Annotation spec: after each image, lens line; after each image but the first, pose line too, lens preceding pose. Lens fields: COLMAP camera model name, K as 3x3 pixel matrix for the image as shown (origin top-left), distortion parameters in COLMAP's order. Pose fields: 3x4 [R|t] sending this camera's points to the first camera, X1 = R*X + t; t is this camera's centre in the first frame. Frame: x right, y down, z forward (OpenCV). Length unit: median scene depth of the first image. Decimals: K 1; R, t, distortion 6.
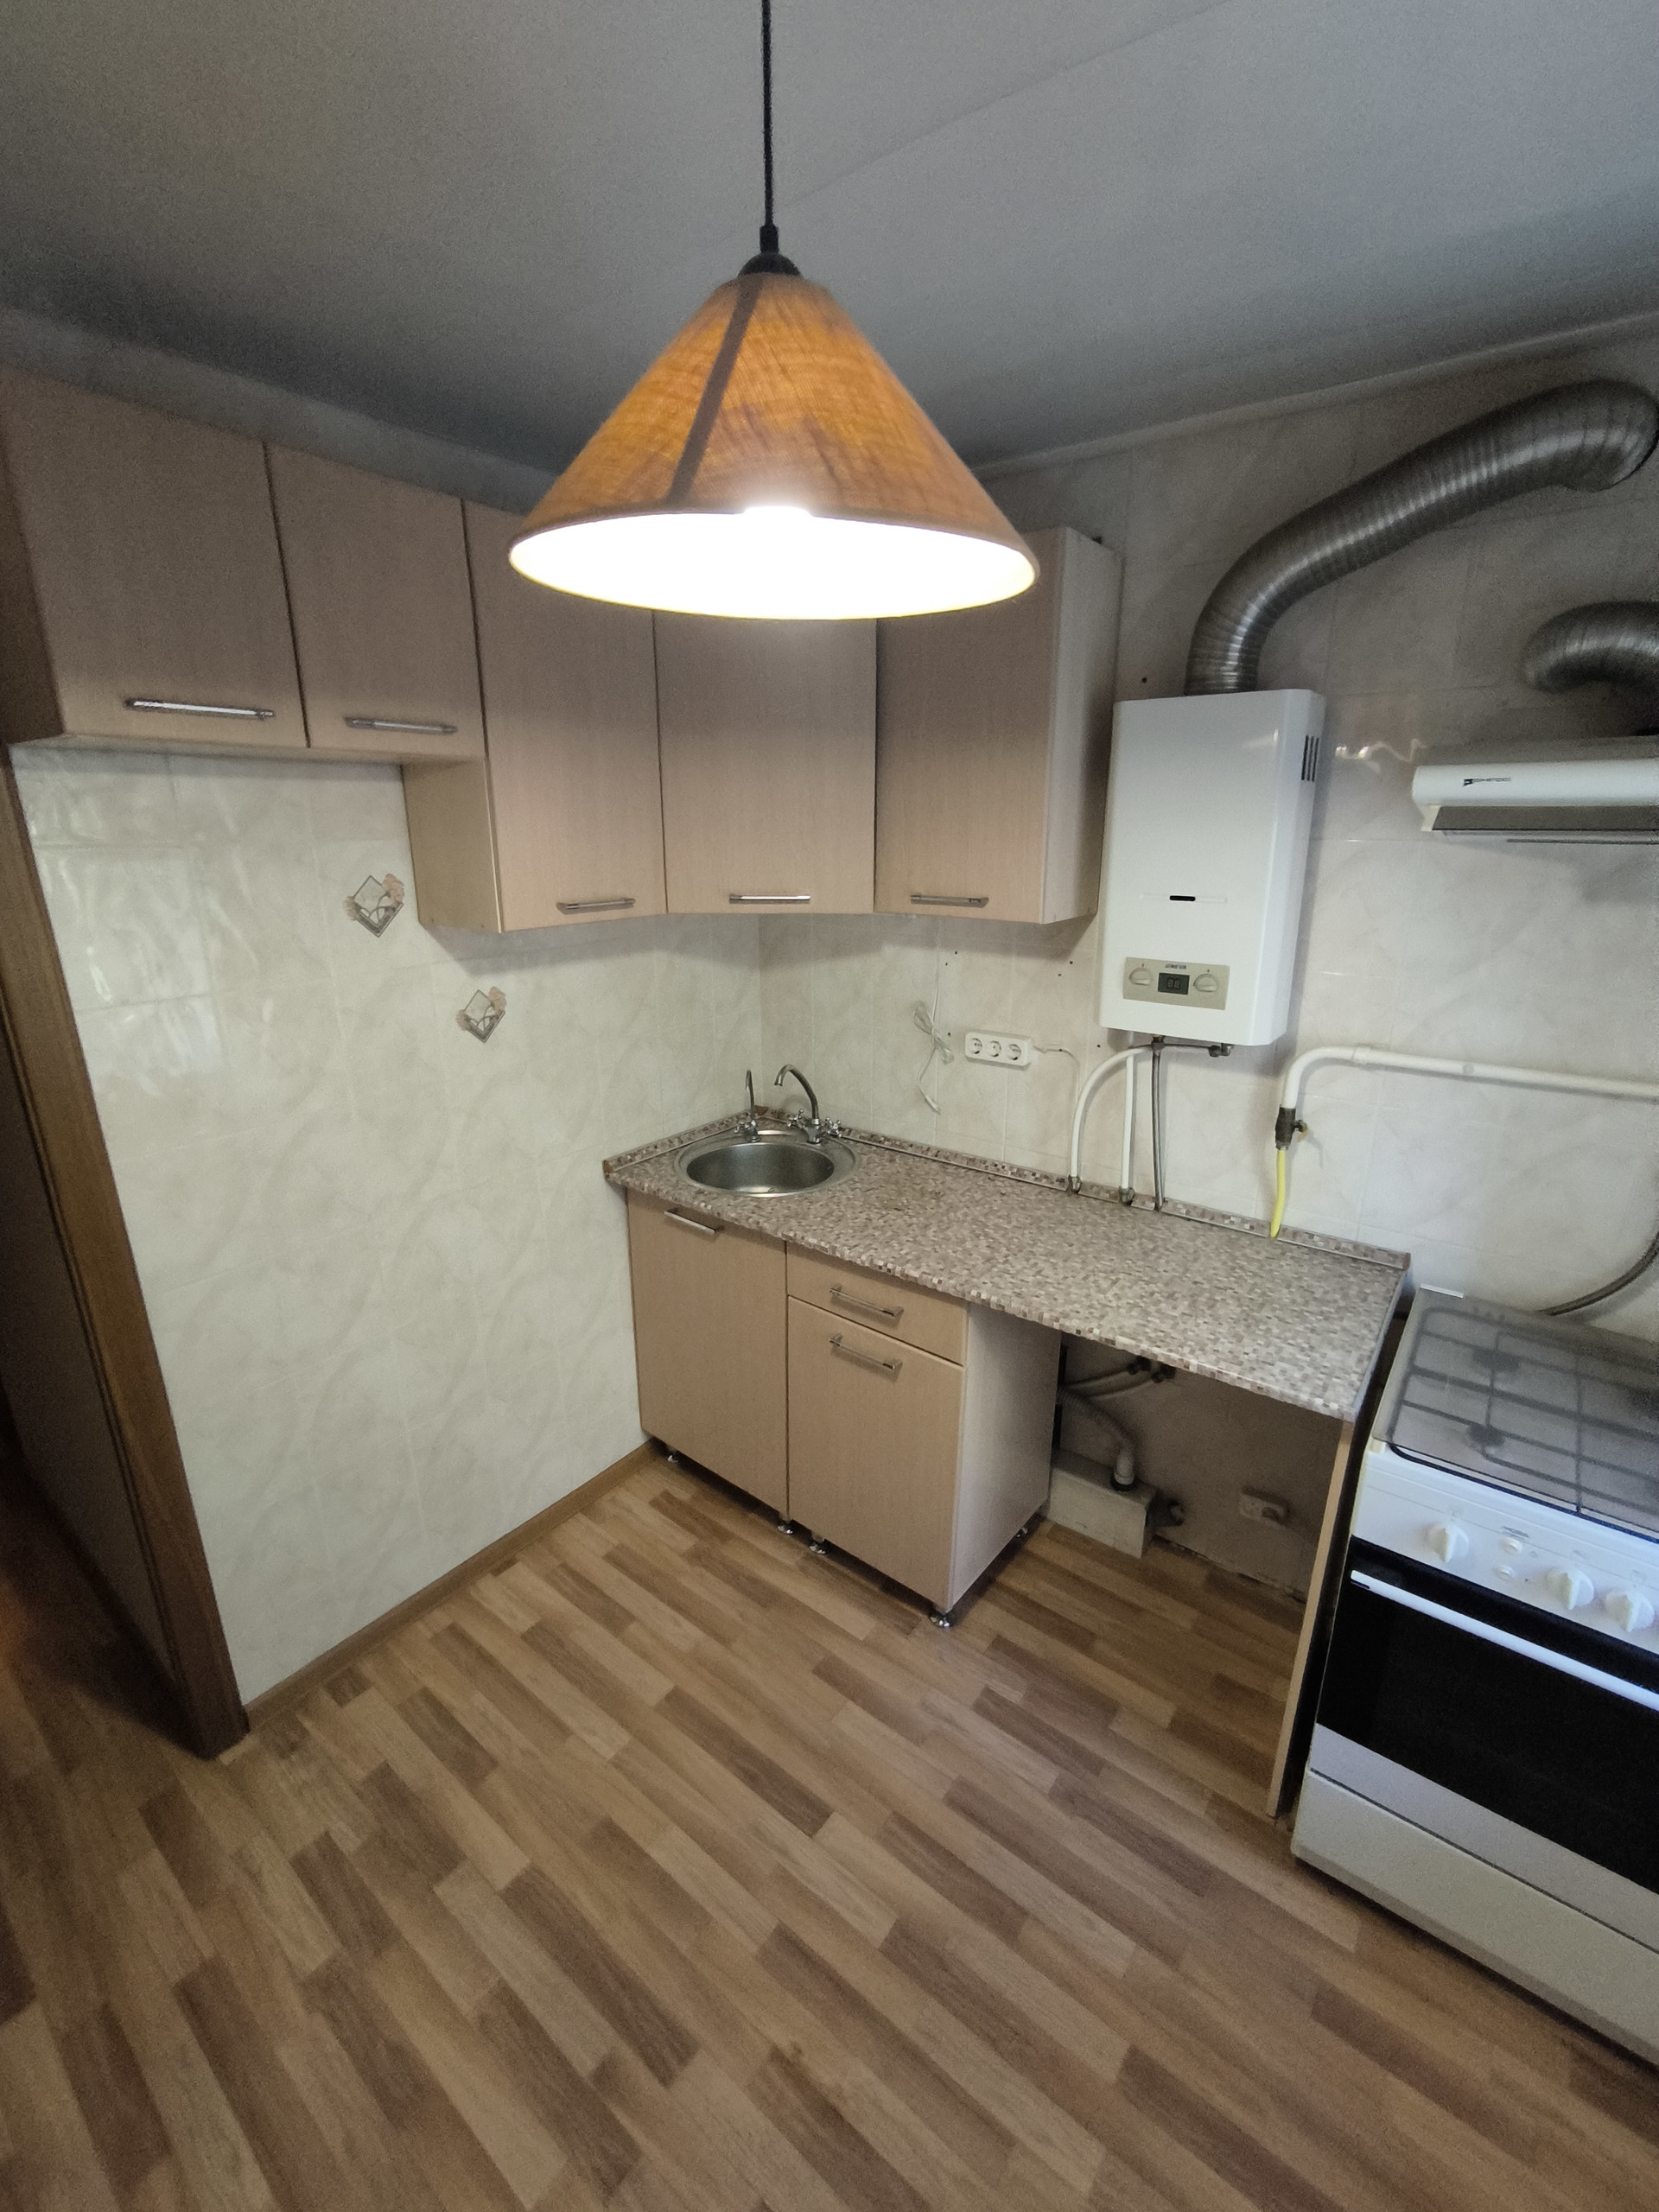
lens RADIAL K [[945.0, 0, 845.3], [0, 945.0, 1100.5], [0, 0, 1]] dist [-0.012172, 0.007094]
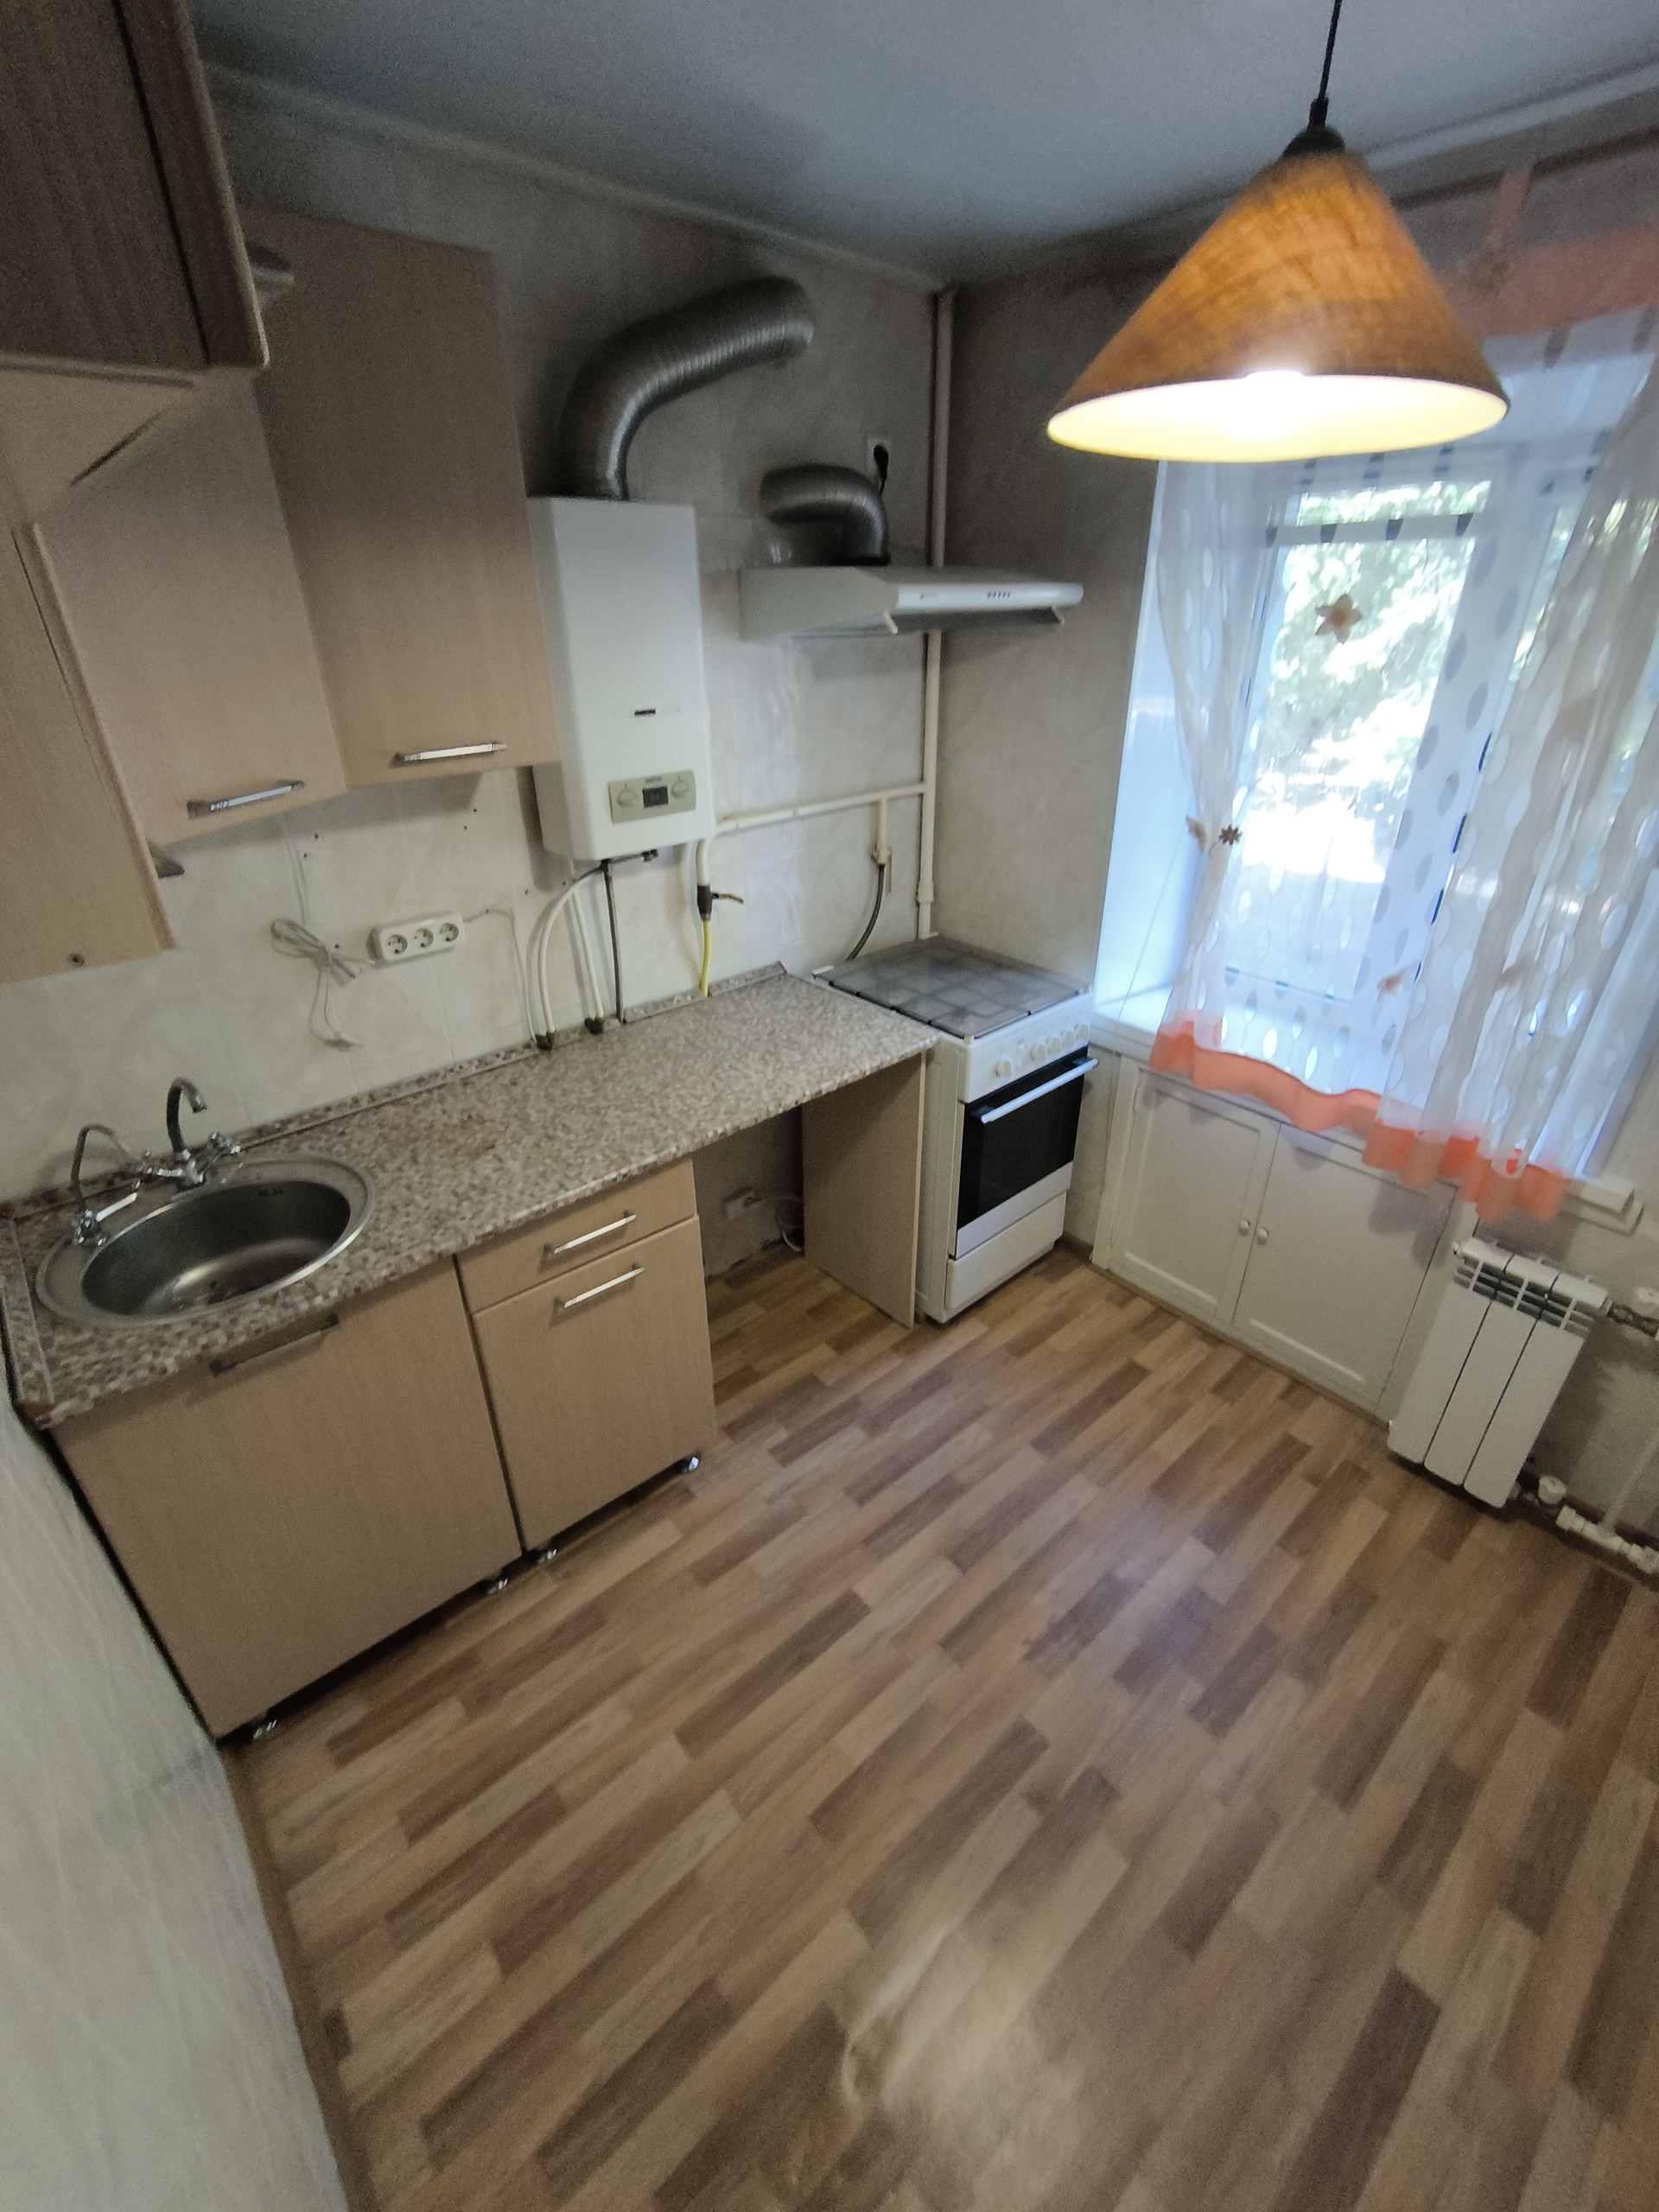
lens RADIAL K [[945.0, 0, 822.8], [0, 945.0, 1109.3], [0, 0, 1]] dist [-0.012172, 0.007094]
pose [[0.203473, -0.464697, 0.861774, -0.679809], [0.303483, 0.866770, 0.395736, -0.178630], [-0.930858, 0.181013, 0.317392, 0.544602]]
